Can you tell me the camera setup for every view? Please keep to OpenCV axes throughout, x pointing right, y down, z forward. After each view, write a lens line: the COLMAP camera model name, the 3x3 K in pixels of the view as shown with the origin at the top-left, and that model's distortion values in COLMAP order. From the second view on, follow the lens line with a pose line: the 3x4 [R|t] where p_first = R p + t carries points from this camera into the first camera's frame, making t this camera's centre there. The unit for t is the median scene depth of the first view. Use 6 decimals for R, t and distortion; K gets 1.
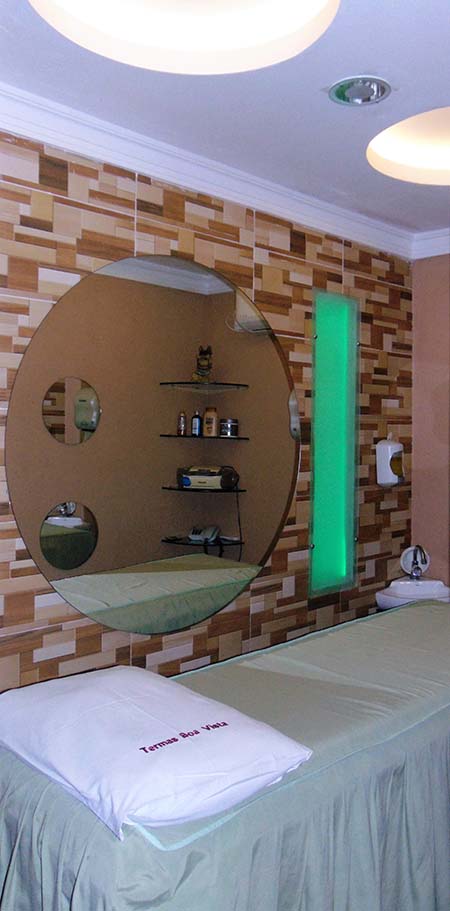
lens RADIAL K [[656.2, 0, 224.4], [0, 656.2, 458.4], [0, 0, 1]] dist [0.008645, 0.001126]
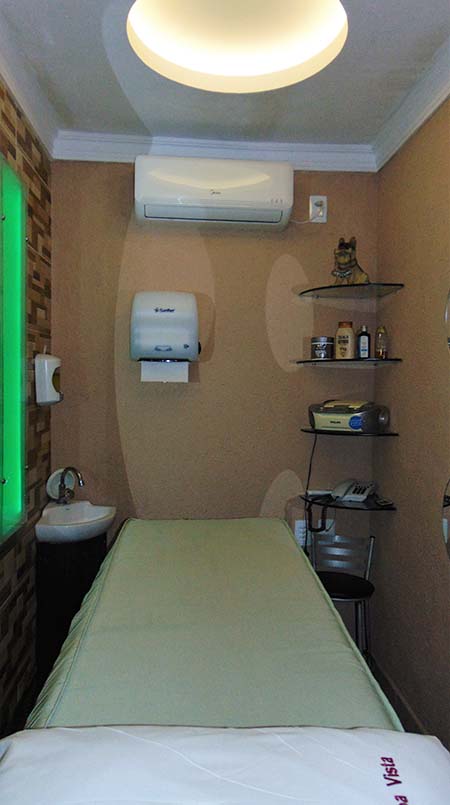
lens RADIAL K [[630.8, 0, 226.3], [0, 630.8, 396.8], [0, 0, 1]] dist [0.014645, 0.002950]
pose [[0.624796, -0.011977, 0.780697, -0.275007], [-0.024291, 0.999100, 0.034768, -0.005700], [-0.780410, -0.040686, 0.623942, 0.270350]]
